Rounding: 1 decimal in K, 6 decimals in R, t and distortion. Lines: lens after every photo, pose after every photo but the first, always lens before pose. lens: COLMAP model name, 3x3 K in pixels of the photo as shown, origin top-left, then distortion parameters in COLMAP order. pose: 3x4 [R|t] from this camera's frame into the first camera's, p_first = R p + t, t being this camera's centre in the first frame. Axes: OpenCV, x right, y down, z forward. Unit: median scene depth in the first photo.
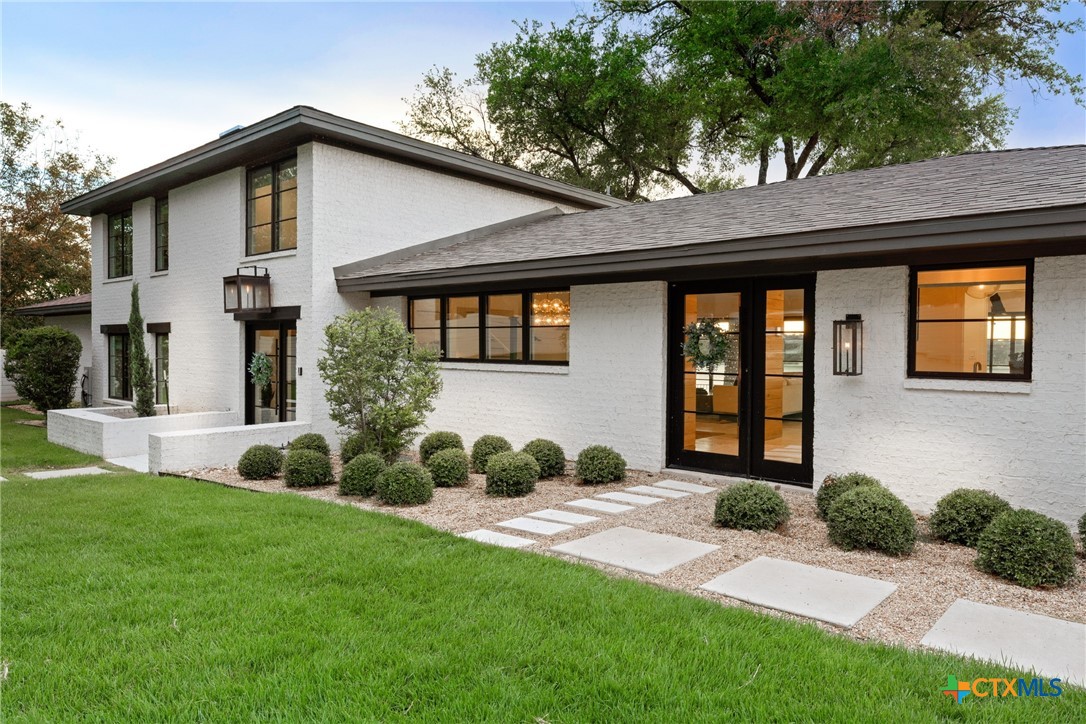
lens RADIAL K [[709.6, 0, 543.0], [0, 709.6, 362.0], [0, 0, 1]] dist [-0.002068, -0.000310]
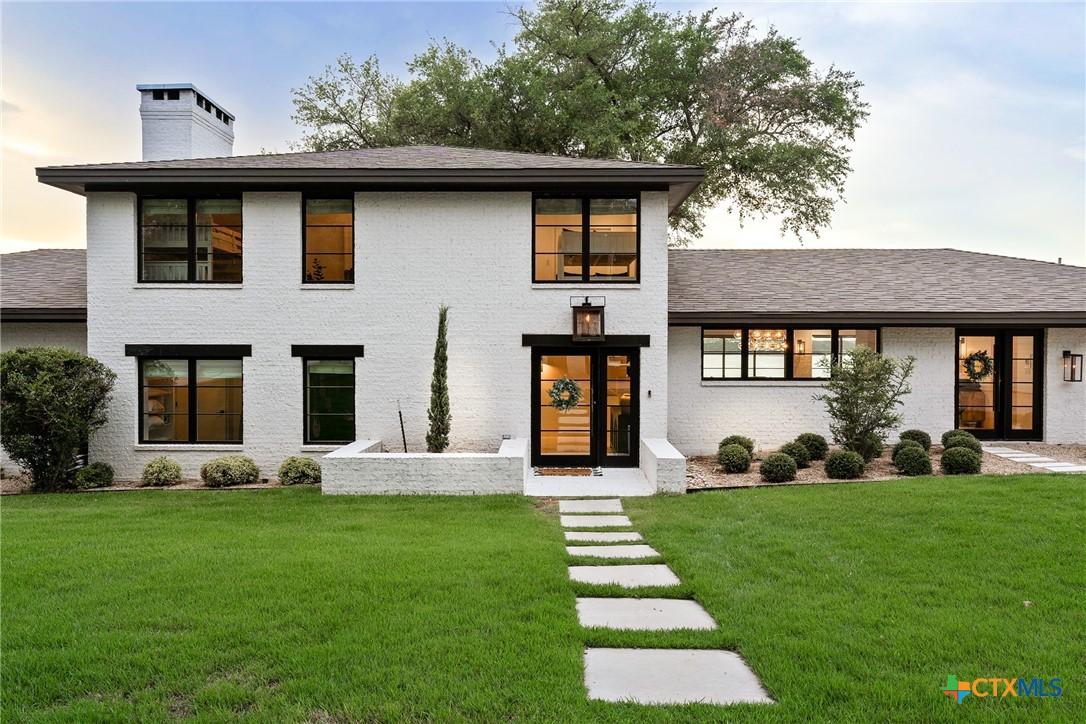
lens RADIAL K [[784.4, 0, 543.0], [0, 784.4, 362.0], [0, 0, 1]] dist [-0.001289, -0.000964]
pose [[0.757192, -0.014455, 0.653033, -1.309084], [0.022795, 0.999731, -0.004302, -0.034263], [-0.652795, 0.018144, 0.757318, 0.159428]]
